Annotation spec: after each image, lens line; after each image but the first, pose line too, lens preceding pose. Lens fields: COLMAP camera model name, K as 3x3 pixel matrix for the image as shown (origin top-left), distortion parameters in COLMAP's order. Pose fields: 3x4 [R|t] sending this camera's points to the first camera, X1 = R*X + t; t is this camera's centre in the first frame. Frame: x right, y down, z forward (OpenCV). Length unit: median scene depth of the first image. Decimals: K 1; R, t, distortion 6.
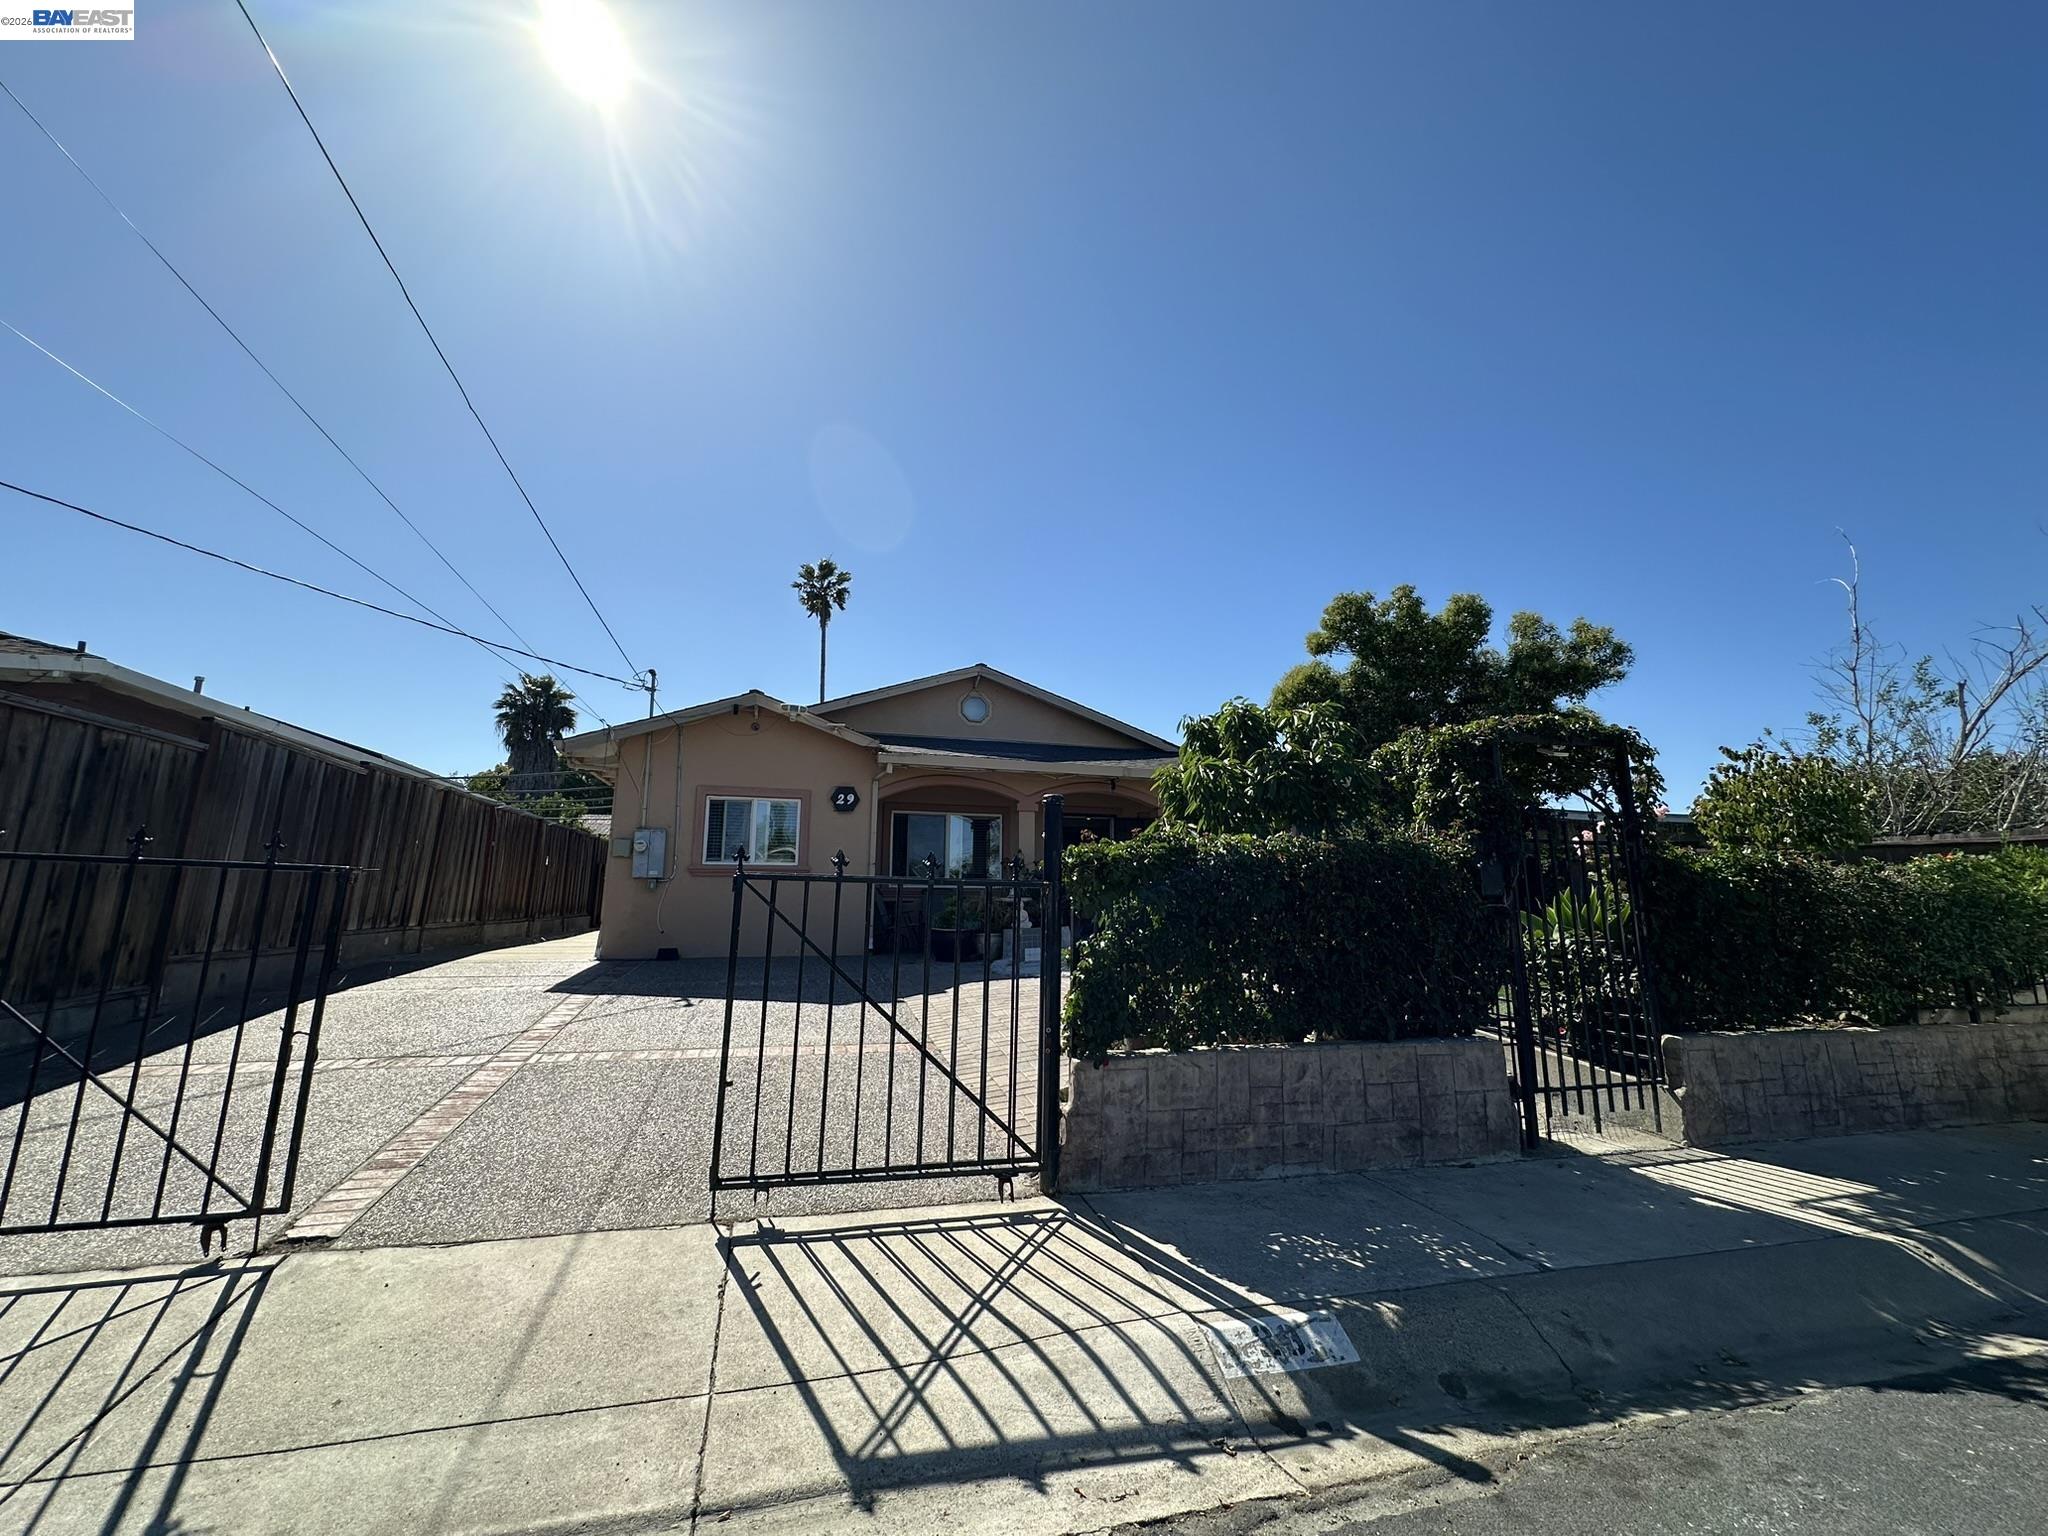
lens RADIAL K [[822.1, 0, 1018.1], [0, 822.1, 770.5], [0, 0, 1]] dist [0.000950, 0.000640]
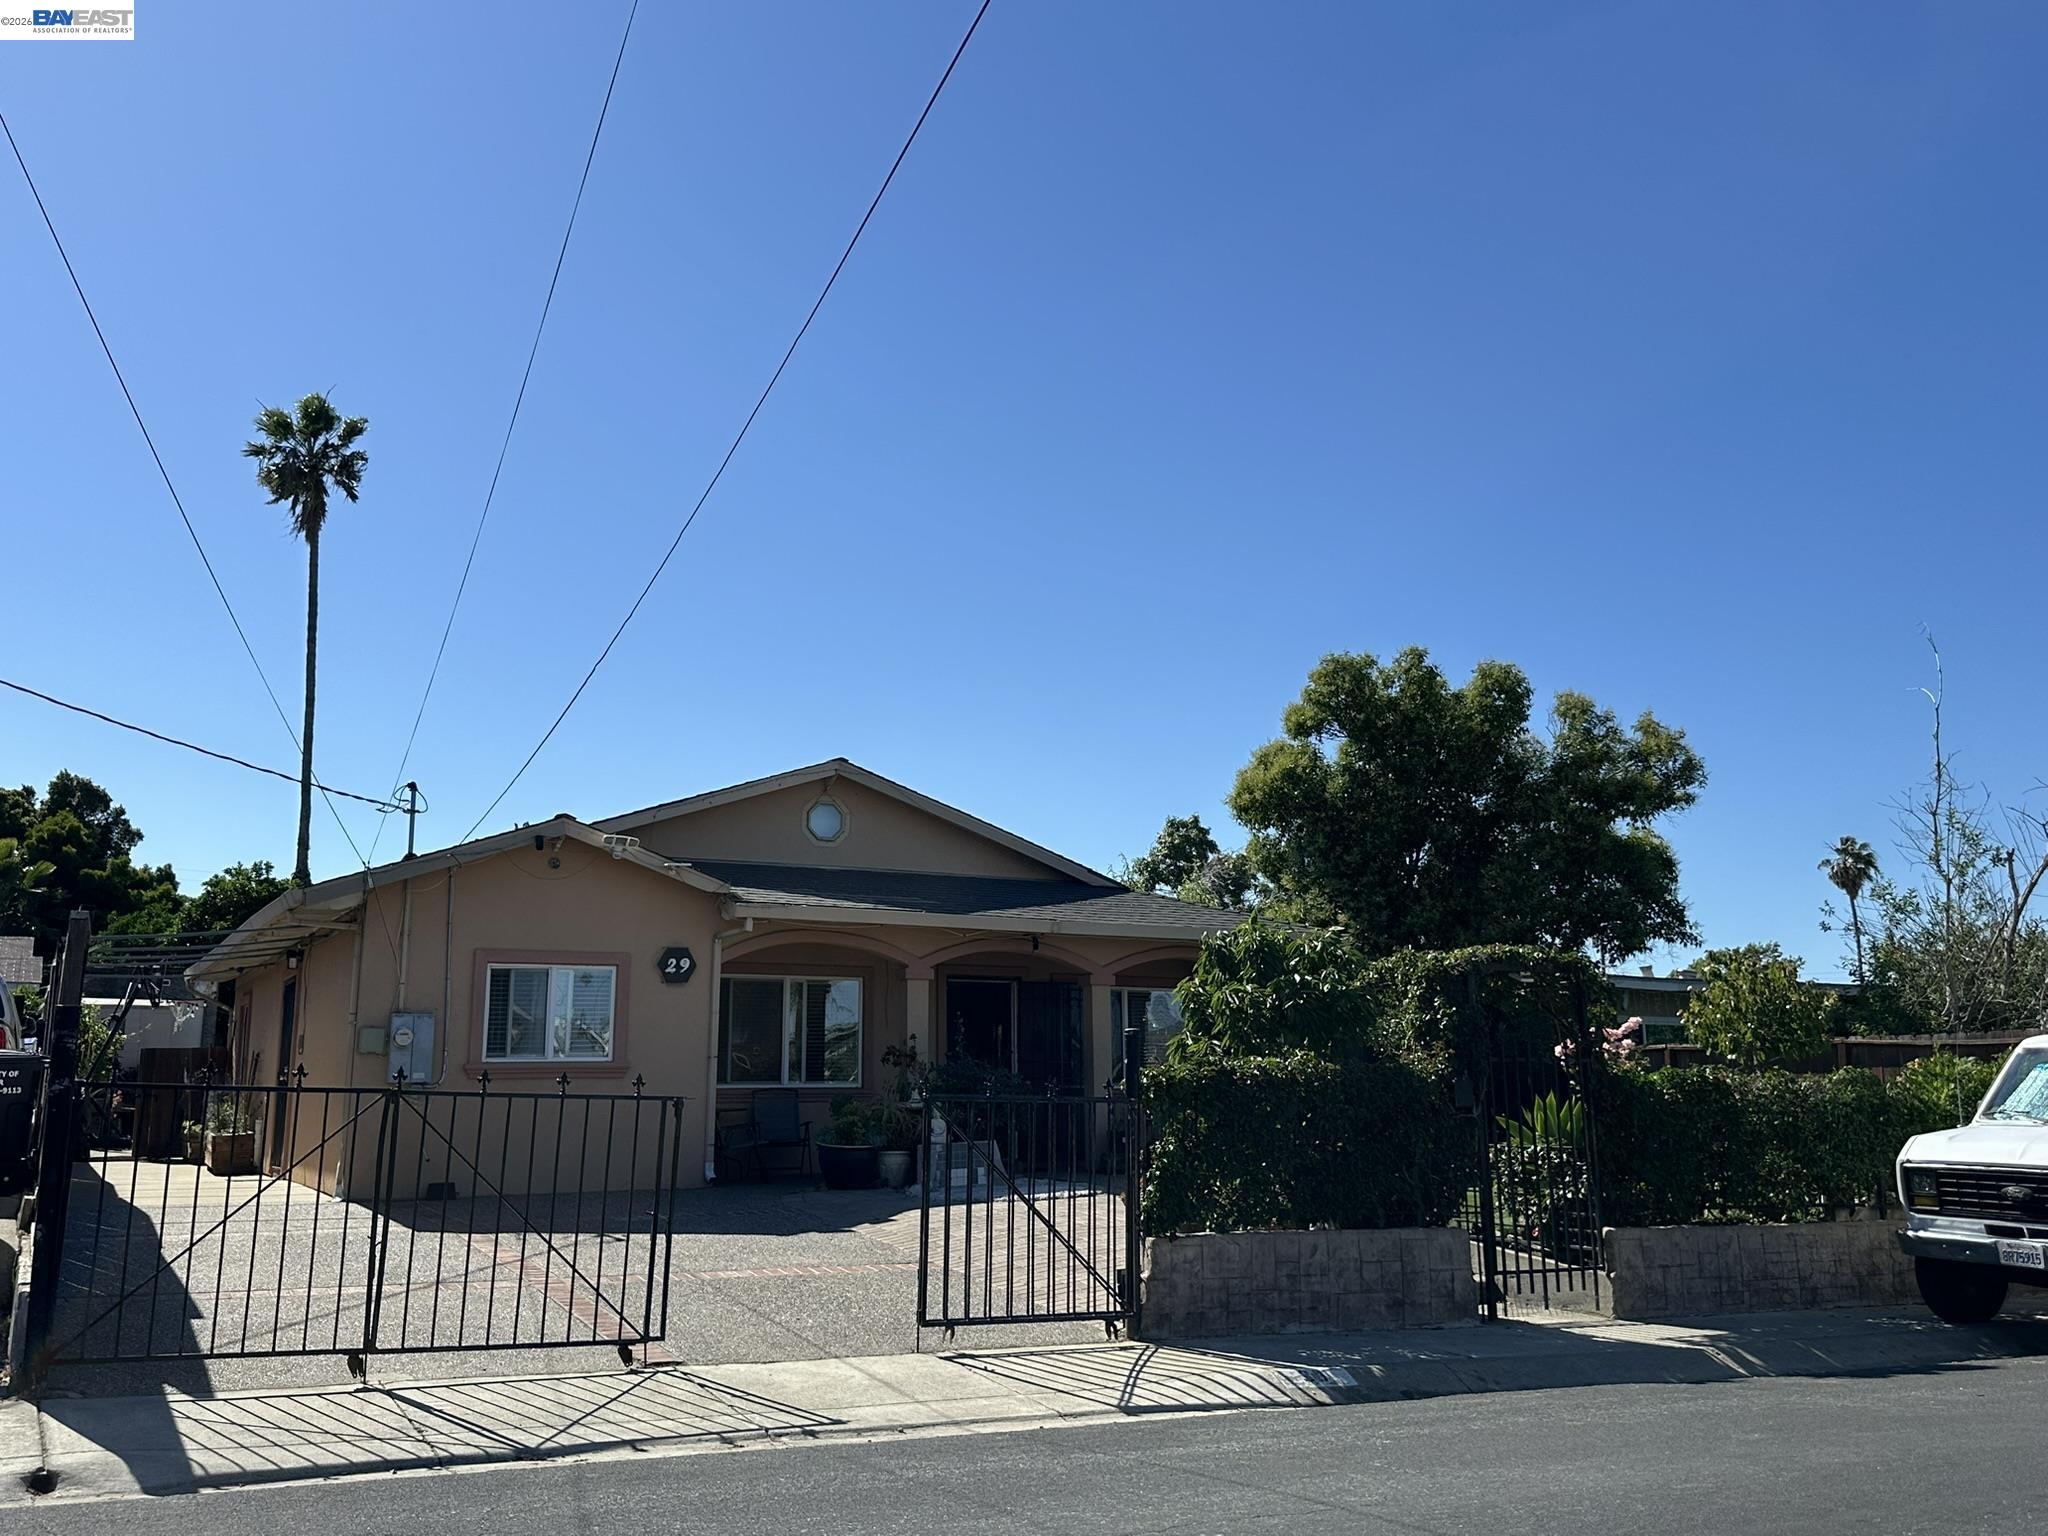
lens RADIAL K [[1805.3, 0, 1014.8], [0, 1805.3, 745.7], [0, 0, 1]] dist [0.192169, -0.406686]
pose [[0.977528, 0.032301, 0.208317, -0.606944], [-0.025571, 0.999063, -0.034919, -0.252234], [-0.209250, 0.028807, 0.977438, -1.423581]]
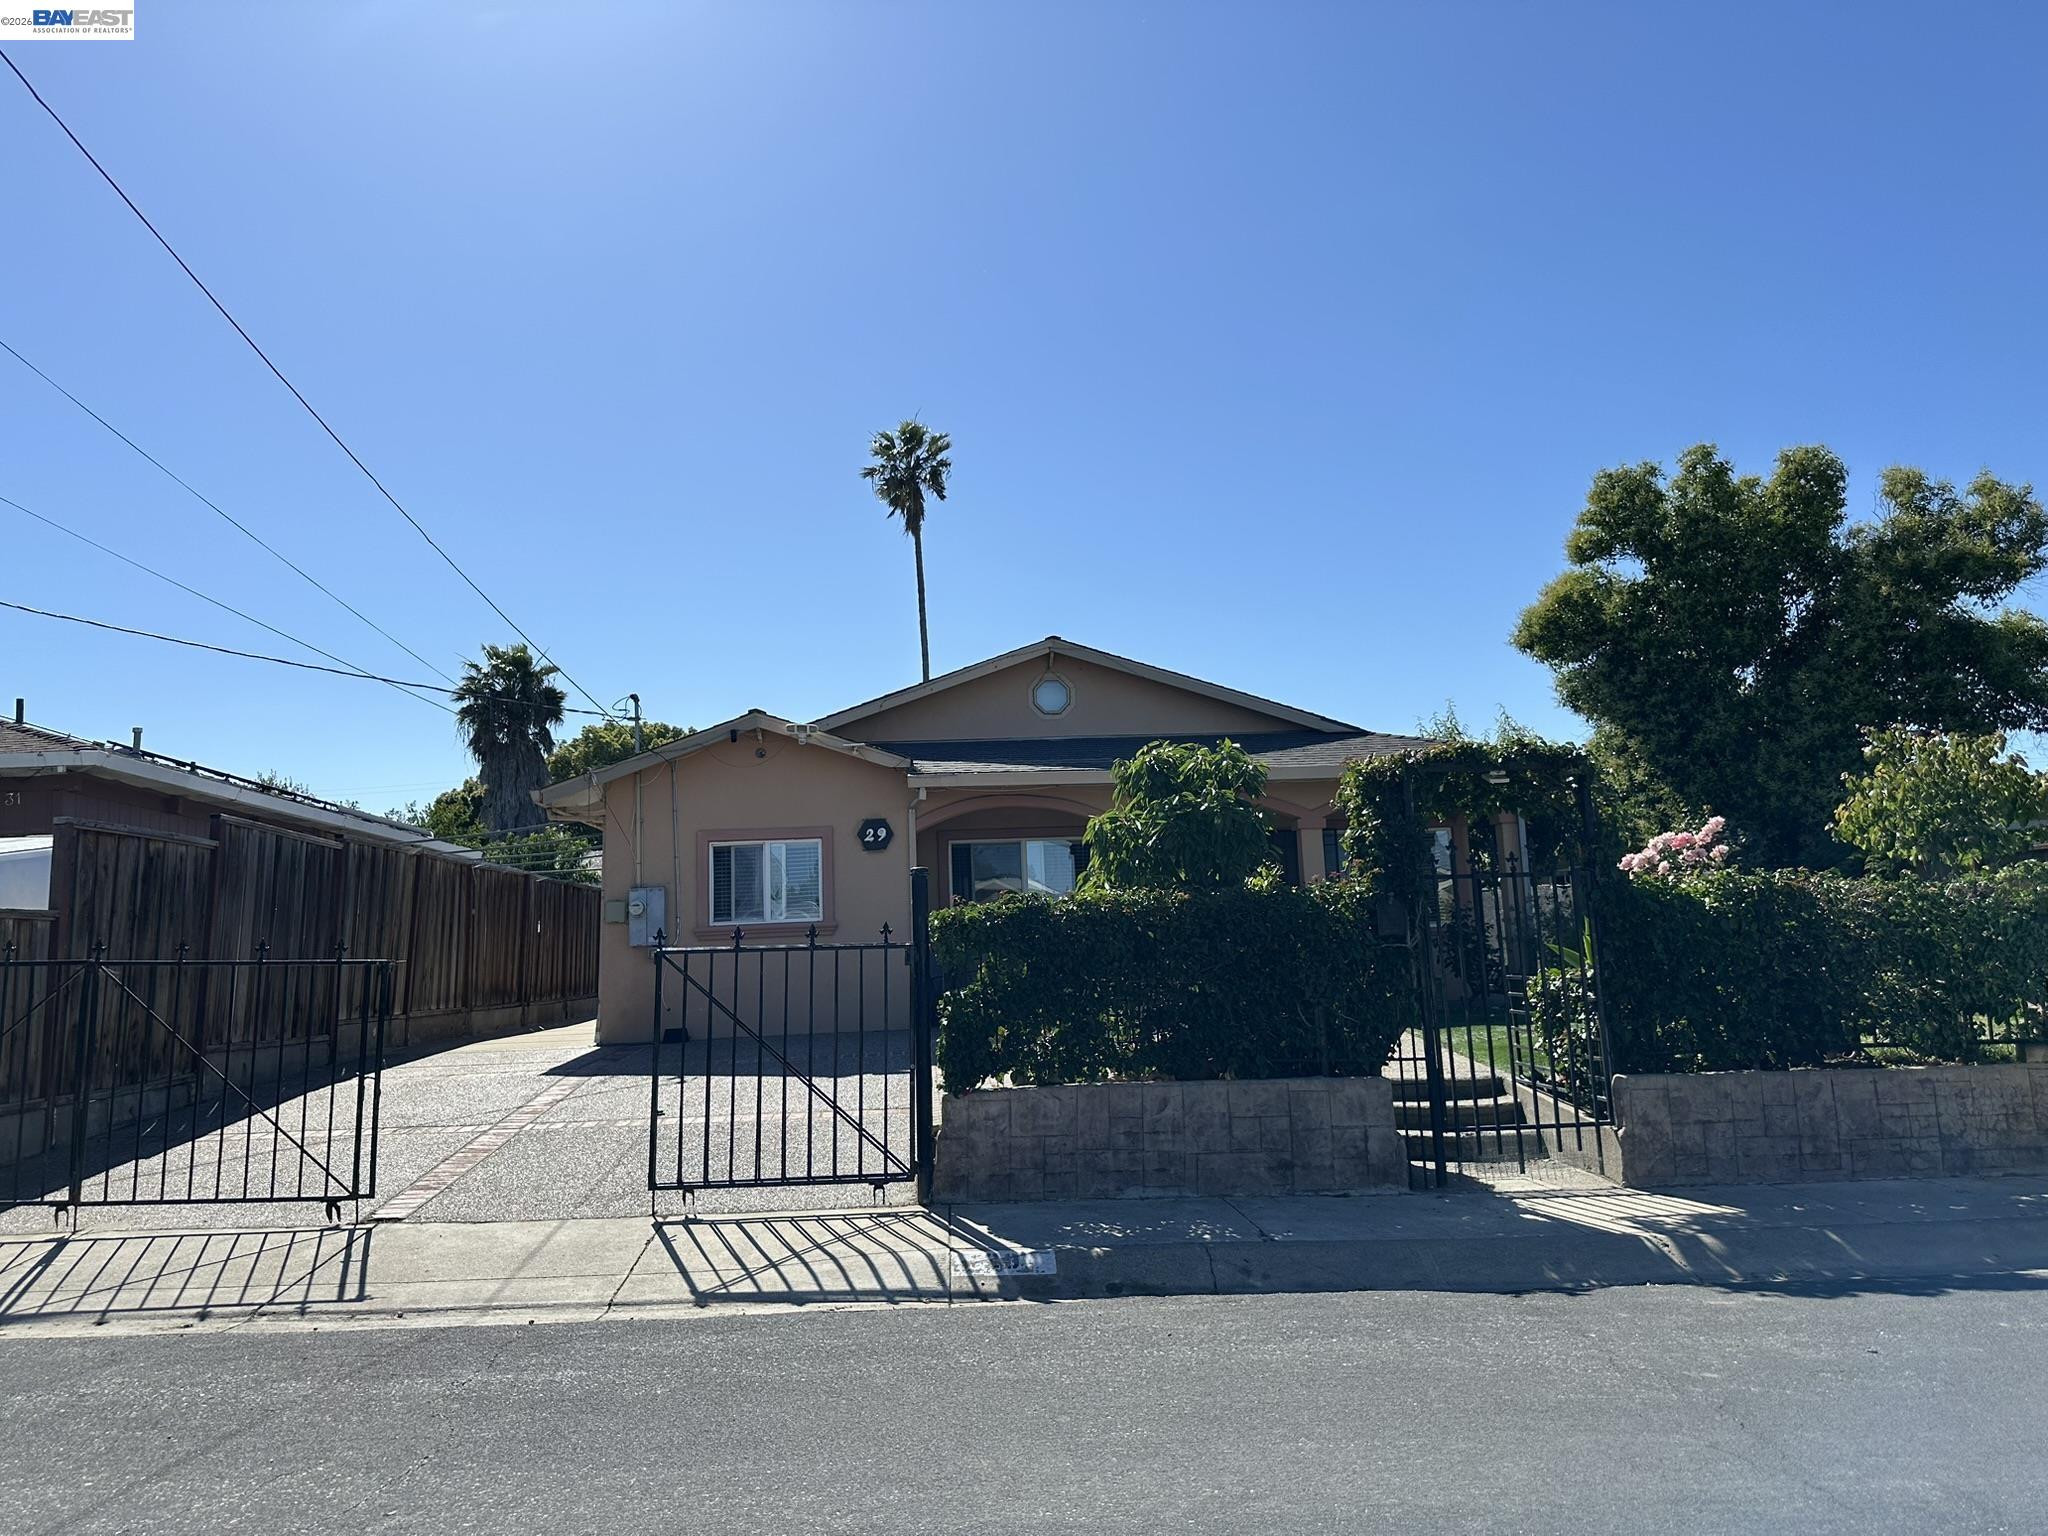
lens RADIAL K [[1434.4, 0, 1009.9], [0, 1434.4, 757.6], [0, 0, 1]] dist [0.161622, -0.301774]
pose [[0.976168, -0.069835, -0.205475, 0.490428], [0.074633, 0.997088, 0.015686, -0.121430], [0.203781, -0.030648, 0.978537, -0.787557]]
